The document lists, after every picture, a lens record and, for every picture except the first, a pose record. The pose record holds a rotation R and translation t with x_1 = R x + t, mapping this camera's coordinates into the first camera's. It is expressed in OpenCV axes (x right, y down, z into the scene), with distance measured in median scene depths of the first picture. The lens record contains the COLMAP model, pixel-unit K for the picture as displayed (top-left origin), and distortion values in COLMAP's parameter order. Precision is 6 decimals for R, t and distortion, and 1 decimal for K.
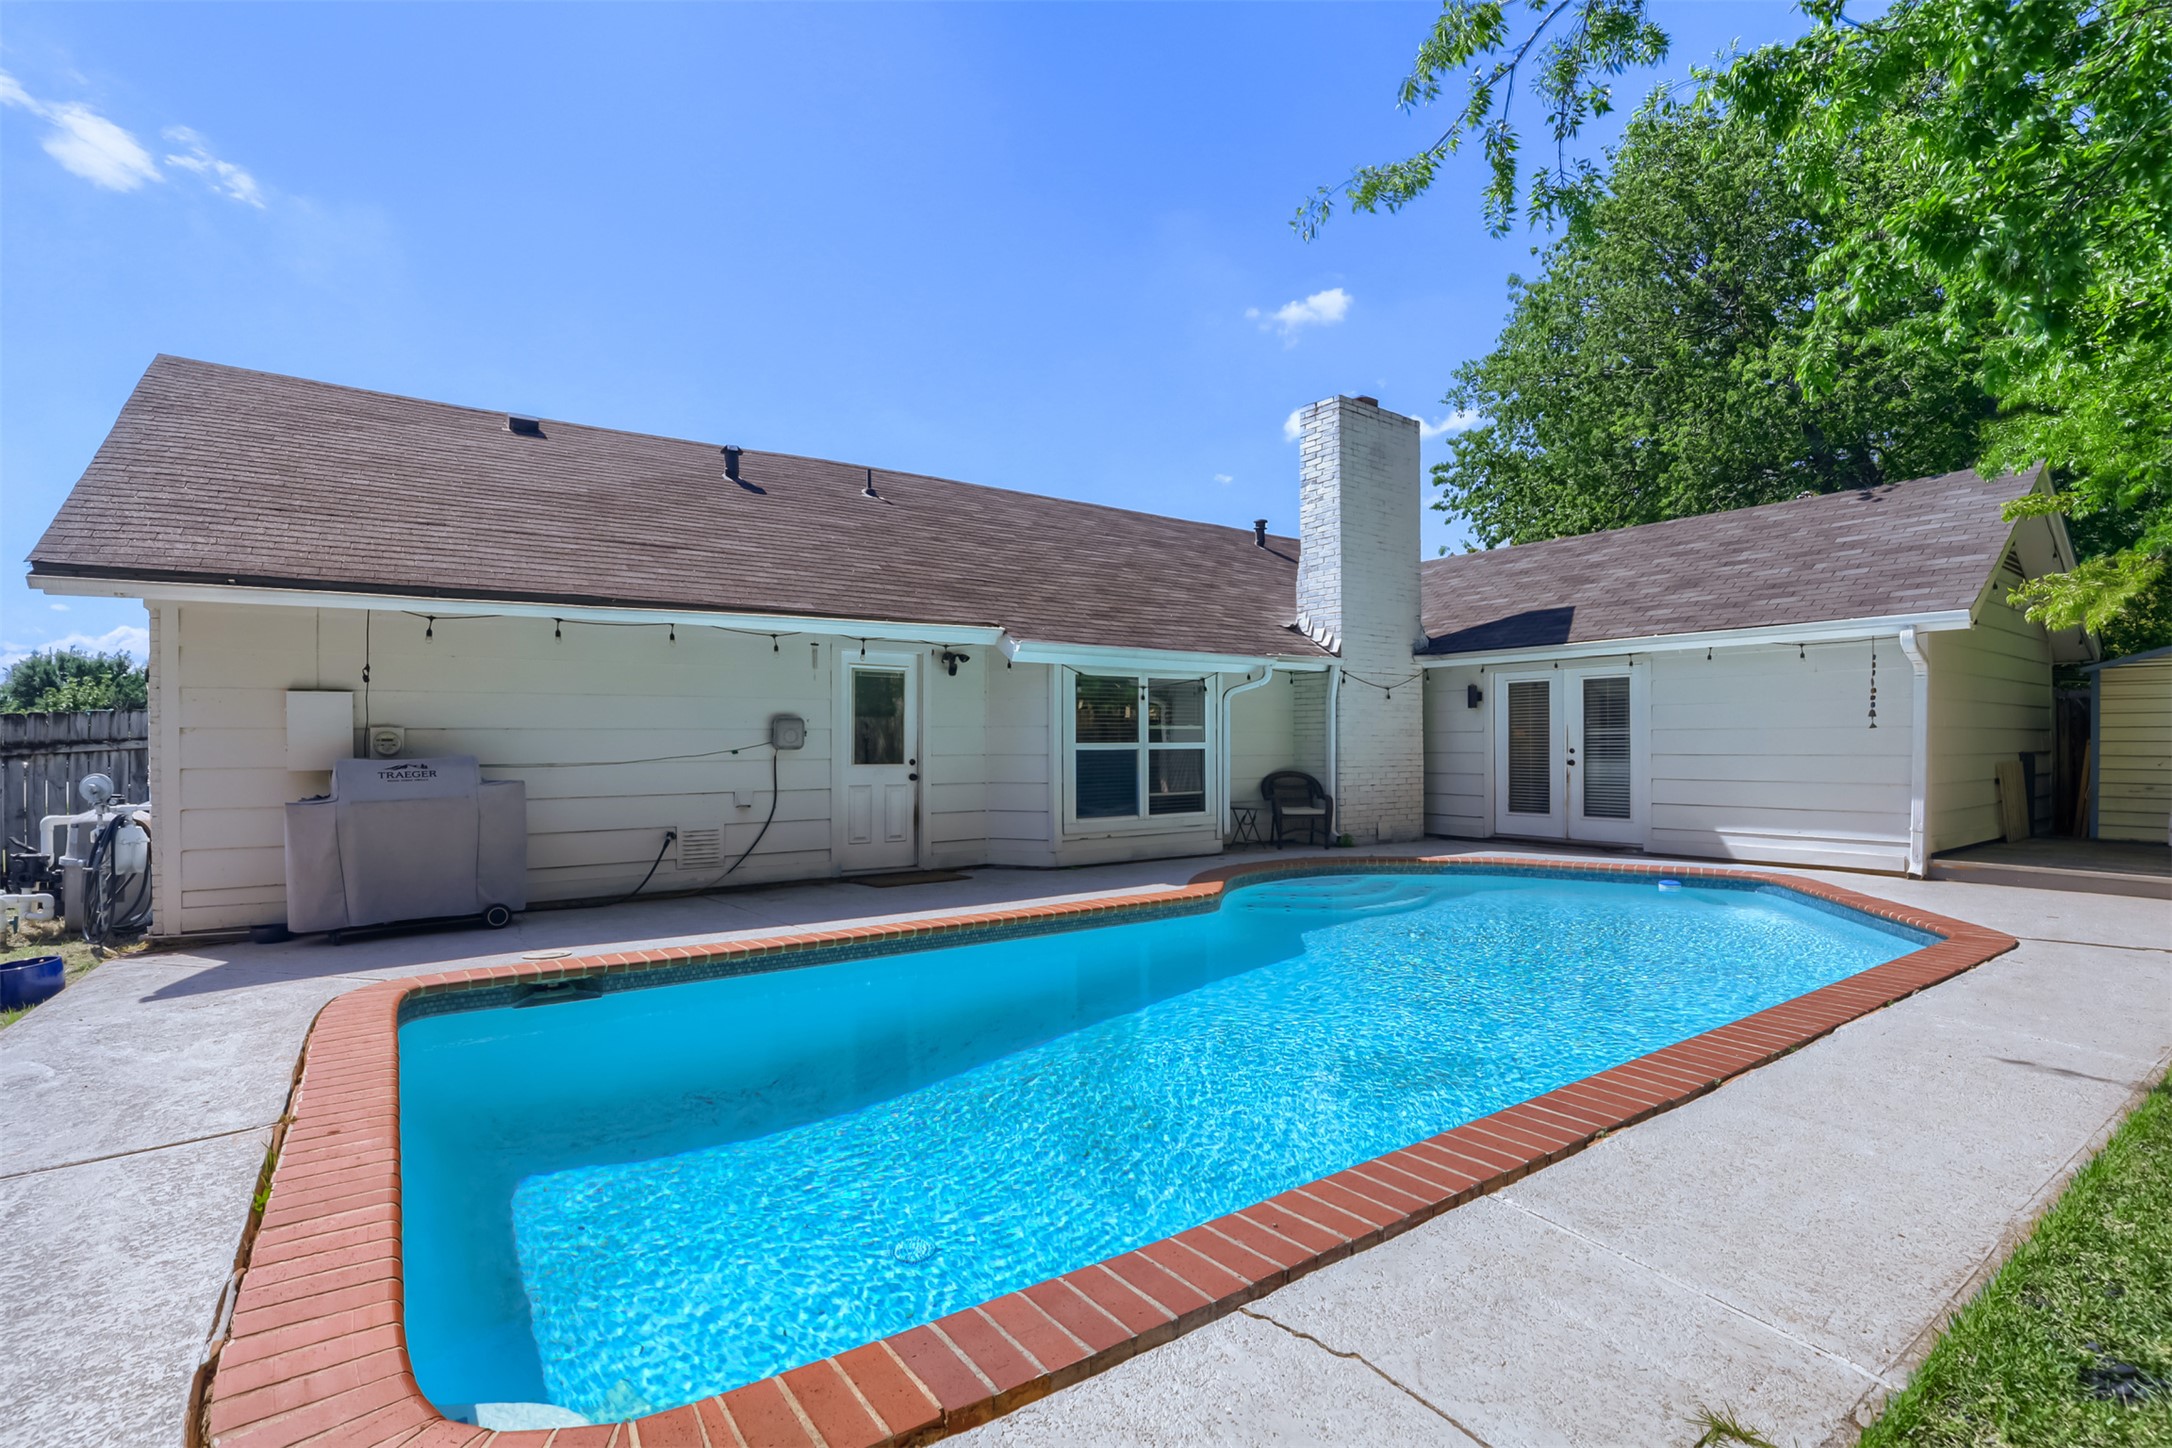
lens RADIAL K [[1003.6, 0, 1099.5], [0, 1003.6, 738.9], [0, 0, 1]] dist [-0.027352, 0.001272]
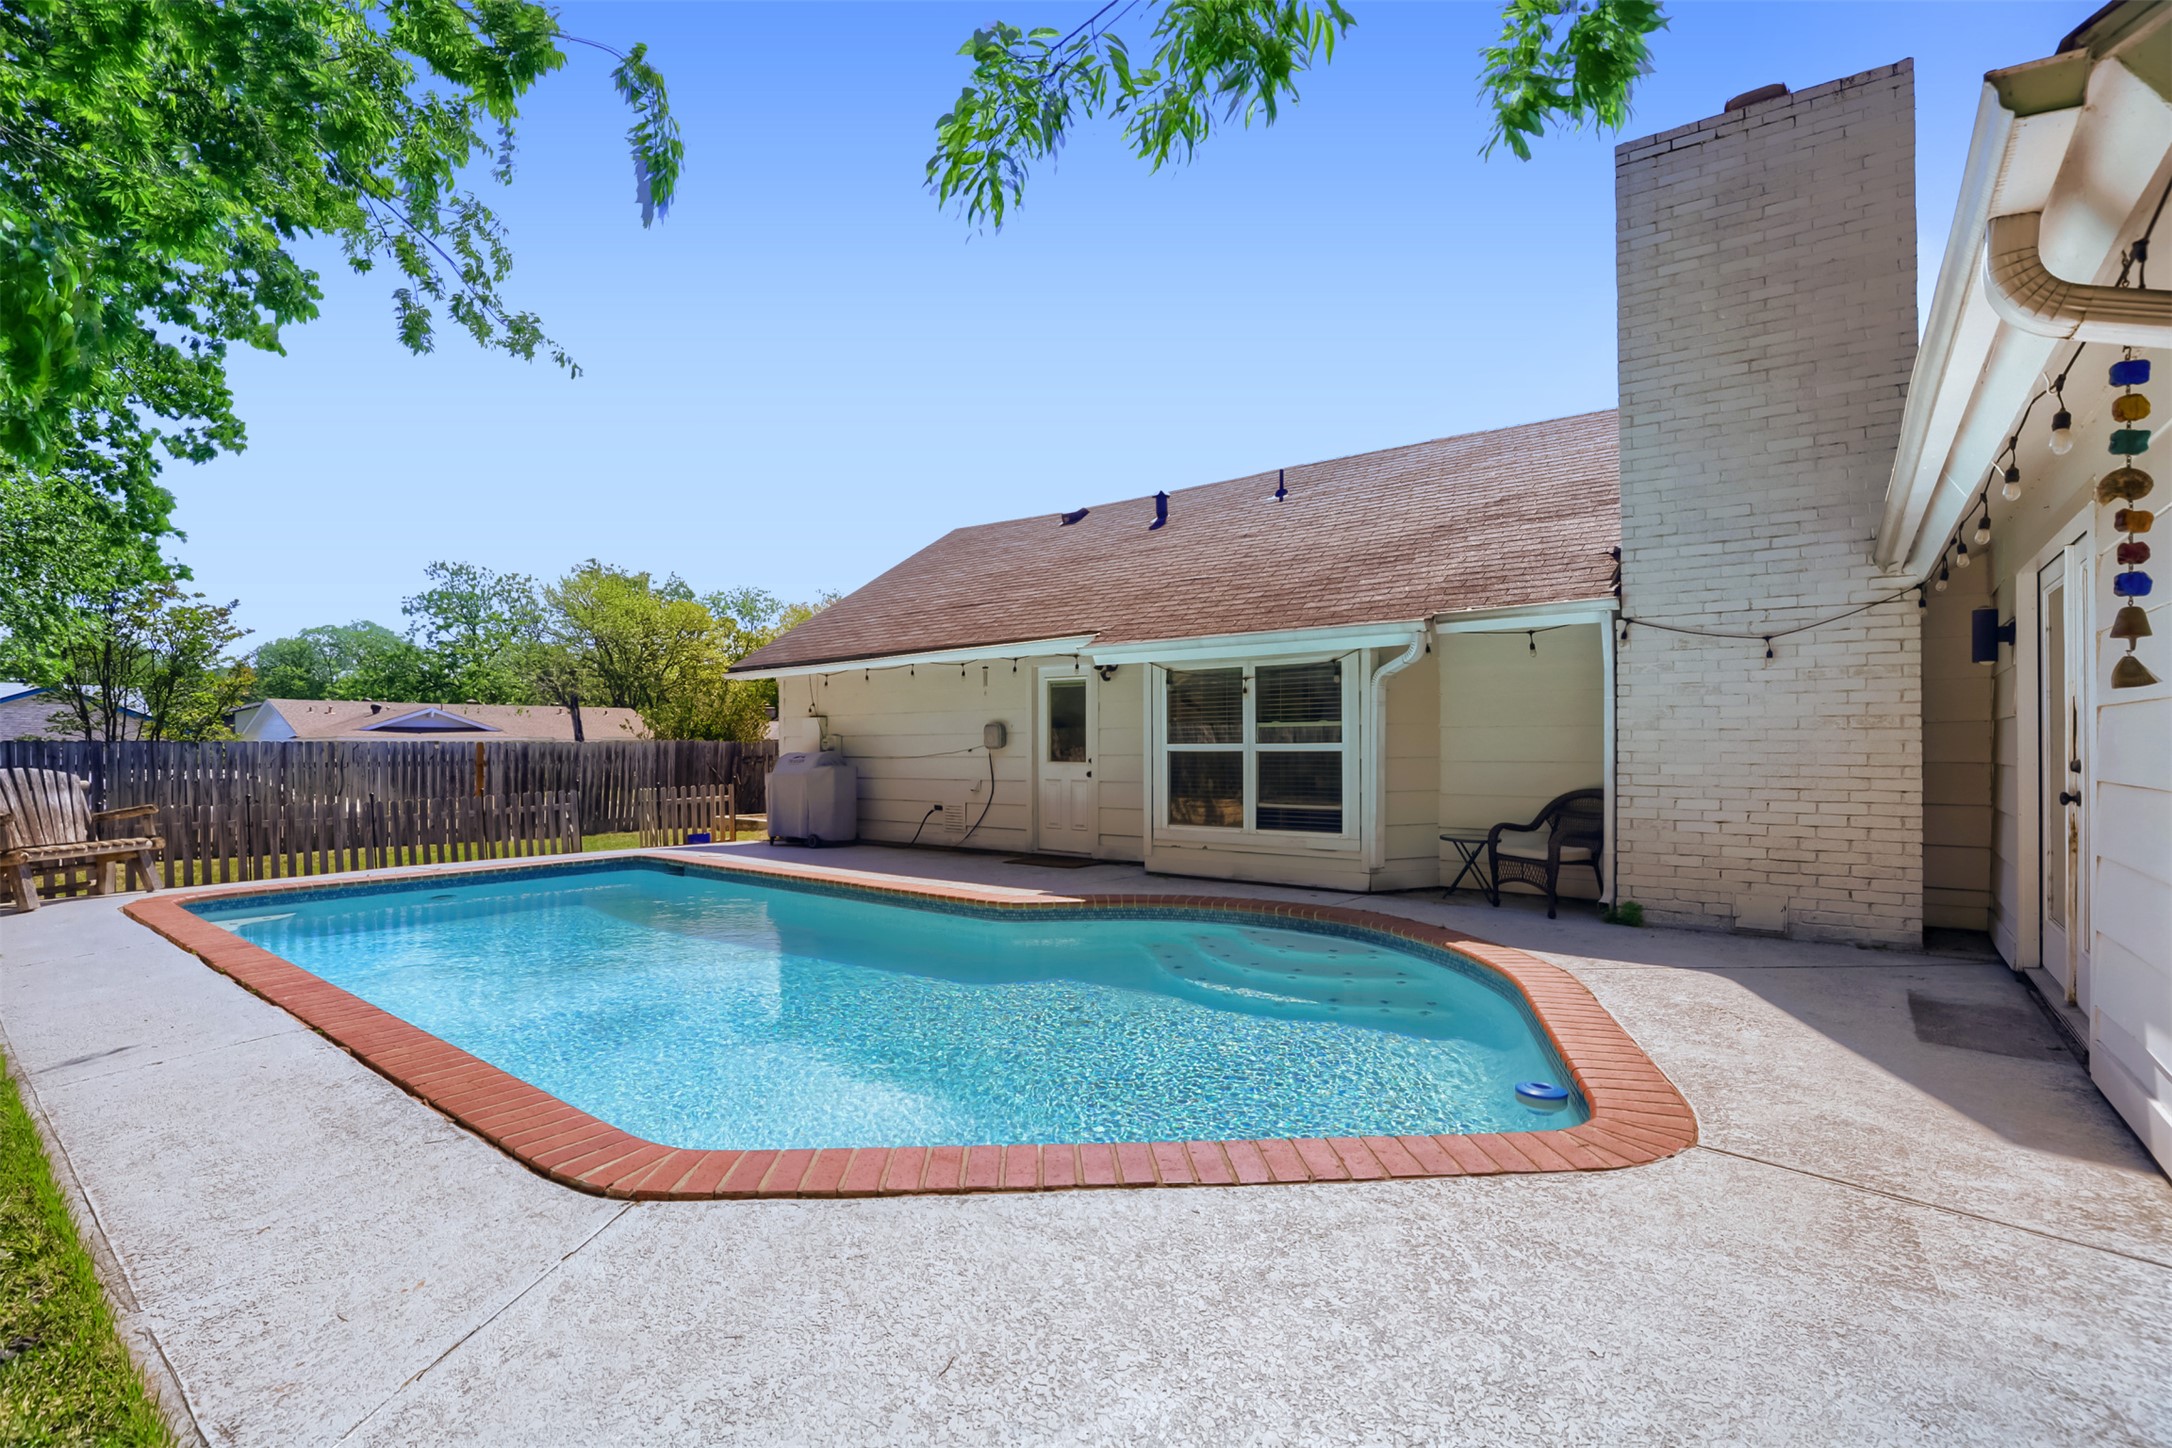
lens RADIAL K [[1003.6, 0, 1099.5], [0, 1003.6, 738.9], [0, 0, 1]] dist [-0.027352, 0.001272]
pose [[0.280528, -0.004630, -0.959835, 0.817079], [0.004551, 0.999984, -0.003493, 0.002206], [0.959835, -0.003388, 0.280545, 0.633807]]
